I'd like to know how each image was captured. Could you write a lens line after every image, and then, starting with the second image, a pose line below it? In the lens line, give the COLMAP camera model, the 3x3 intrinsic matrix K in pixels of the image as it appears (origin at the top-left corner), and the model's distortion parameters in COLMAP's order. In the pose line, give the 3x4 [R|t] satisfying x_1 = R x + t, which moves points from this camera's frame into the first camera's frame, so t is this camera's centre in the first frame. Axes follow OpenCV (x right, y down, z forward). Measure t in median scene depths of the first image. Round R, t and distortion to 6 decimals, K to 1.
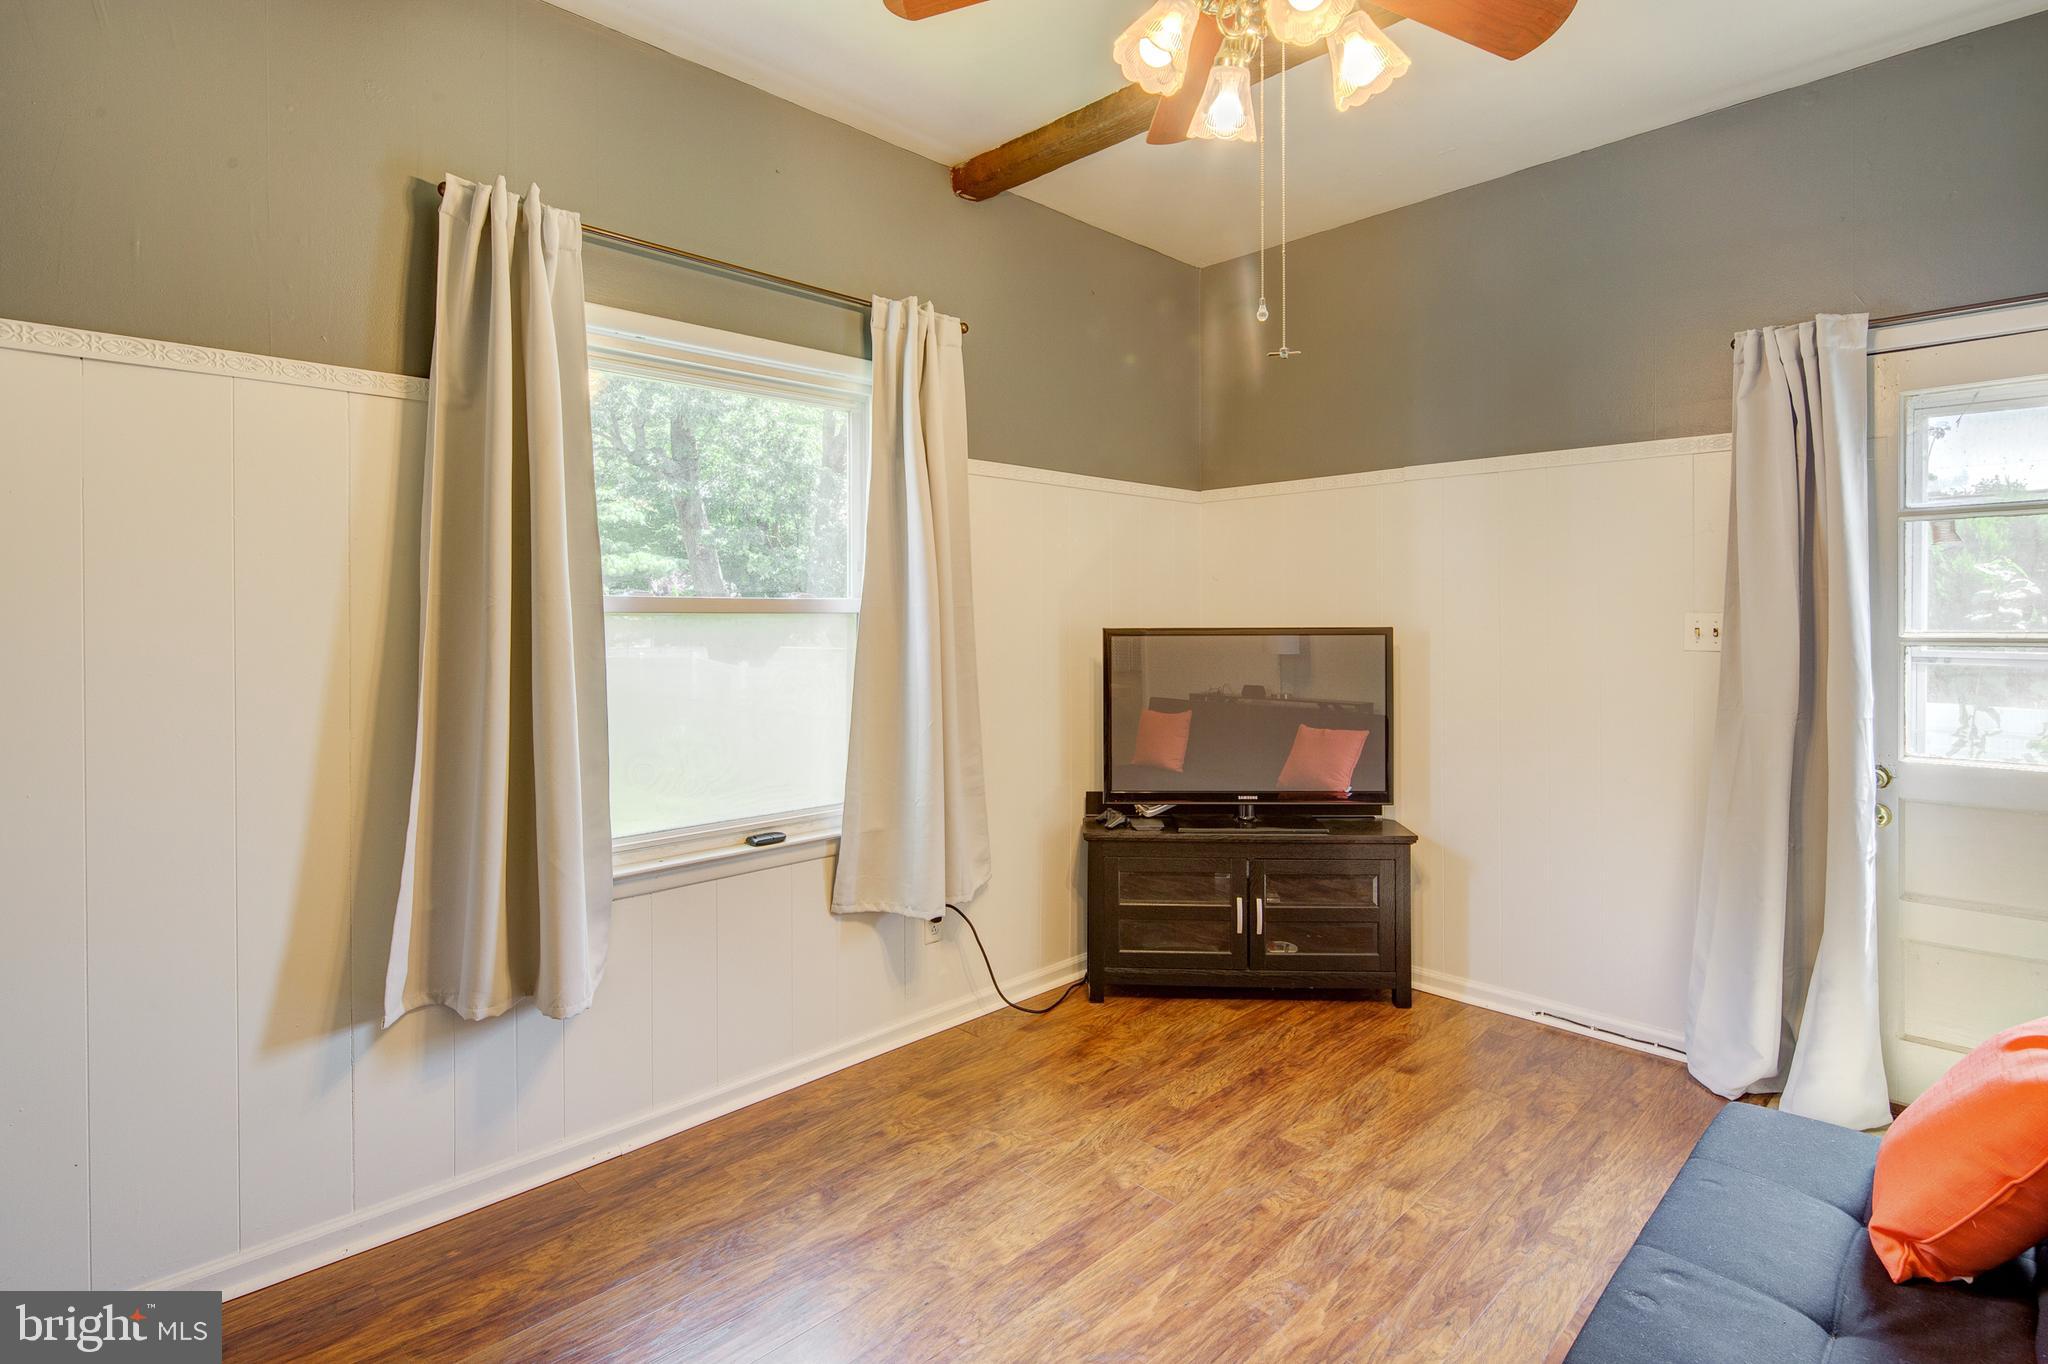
lens RADIAL K [[977.5, 0, 1029.4], [0, 977.5, 611.0], [0, 0, 1]] dist [-0.000575, -0.000436]
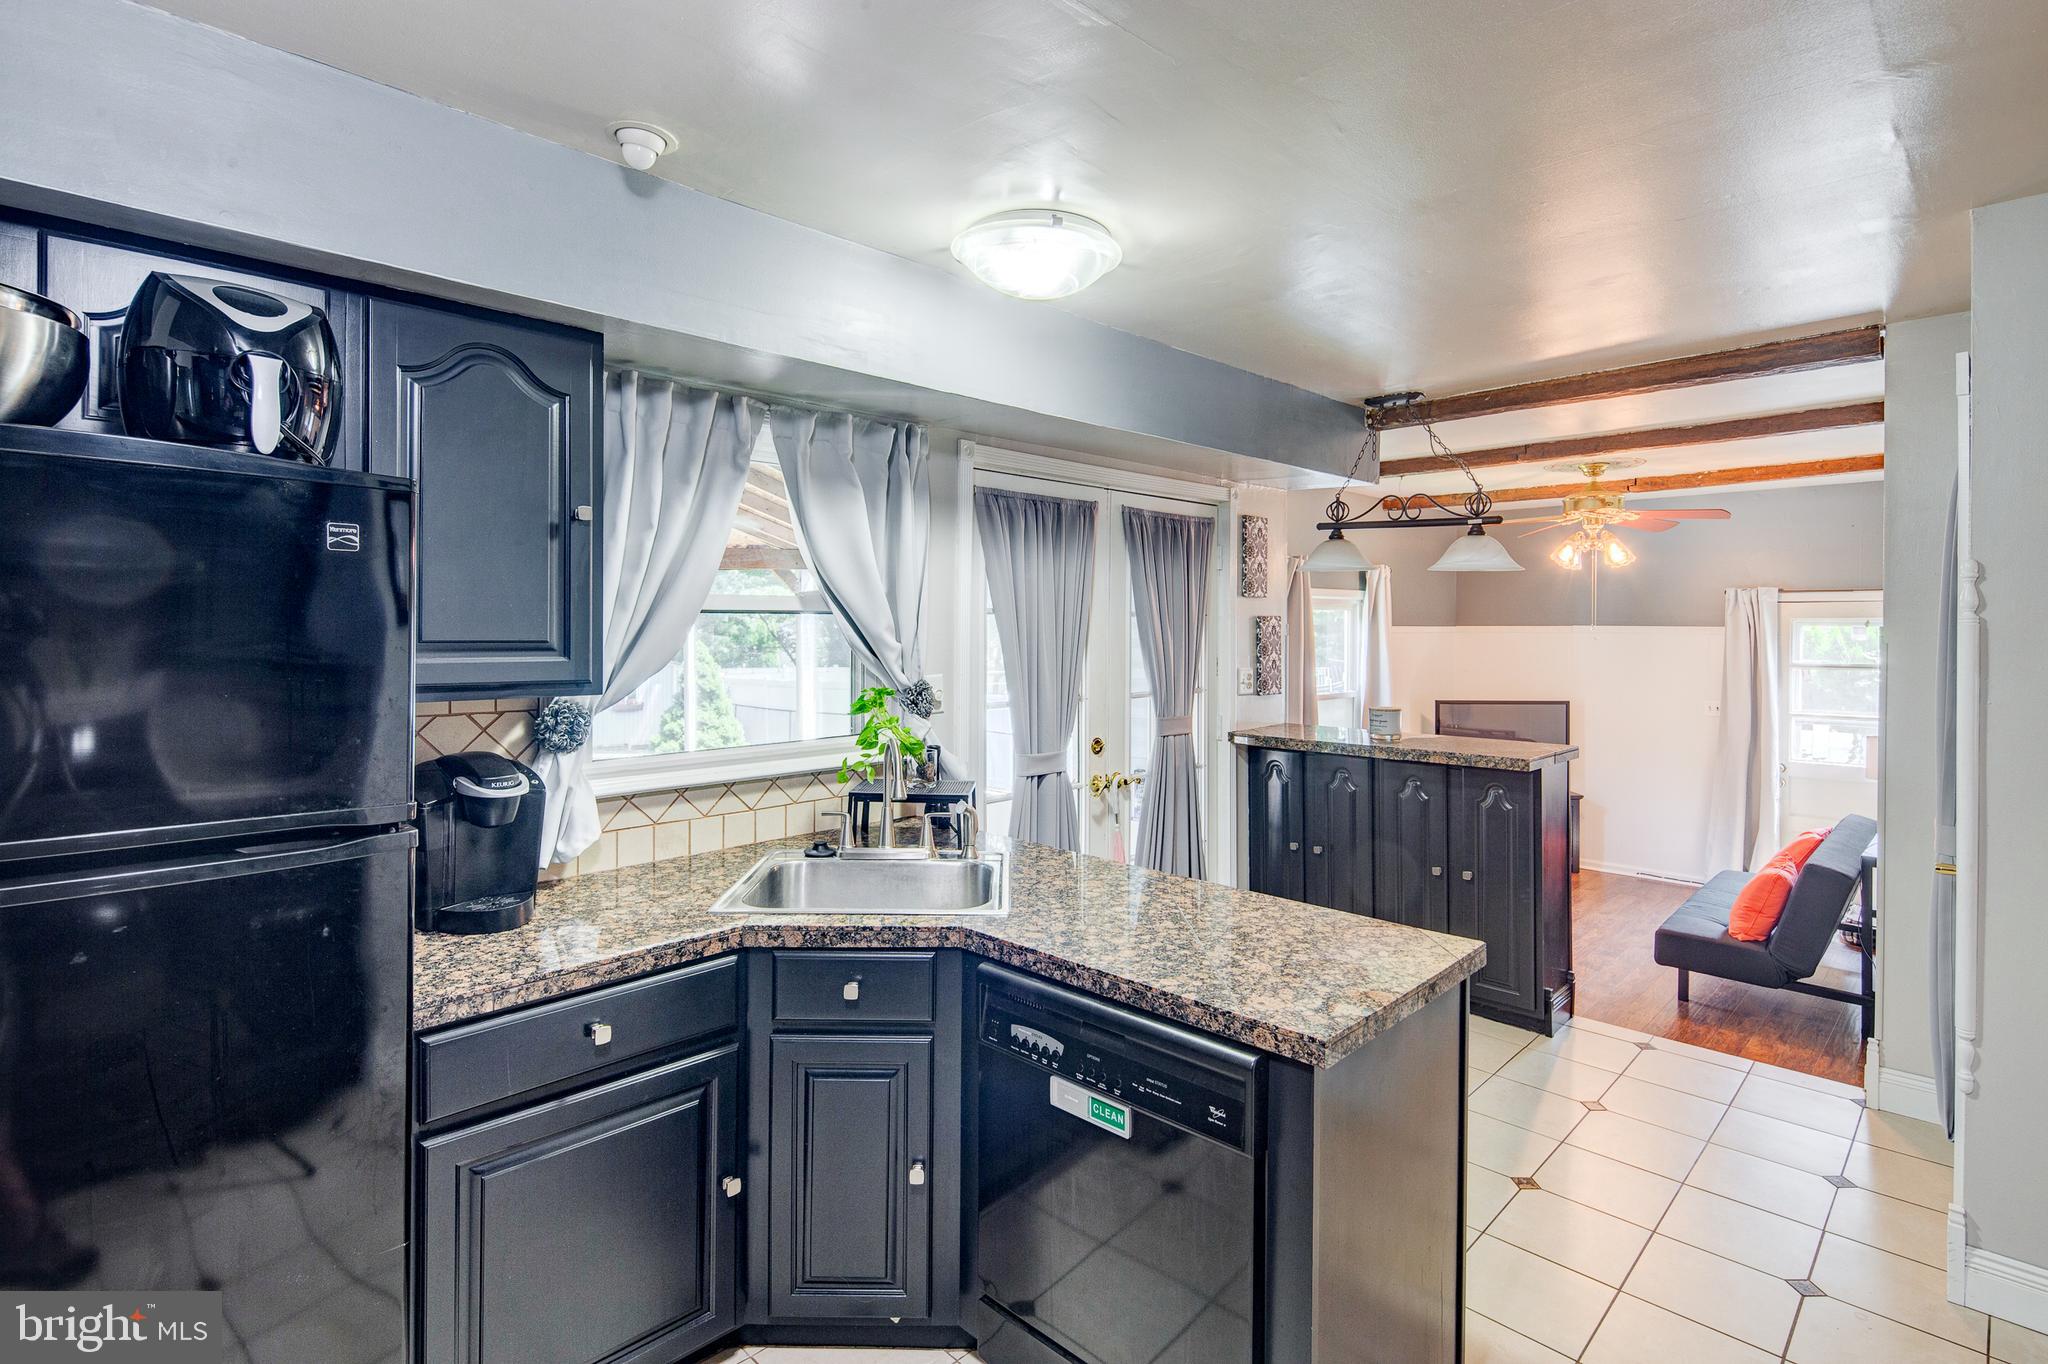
lens RADIAL K [[993.0, 0, 1029.8], [0, 993.0, 632.6], [0, 0, 1]] dist [0.002323, -0.001704]
pose [[0.999983, 0.004174, 0.003961, -1.049884], [-0.004210, 0.999949, 0.009177, -0.187383], [-0.003923, -0.009194, 0.999950, -1.507930]]
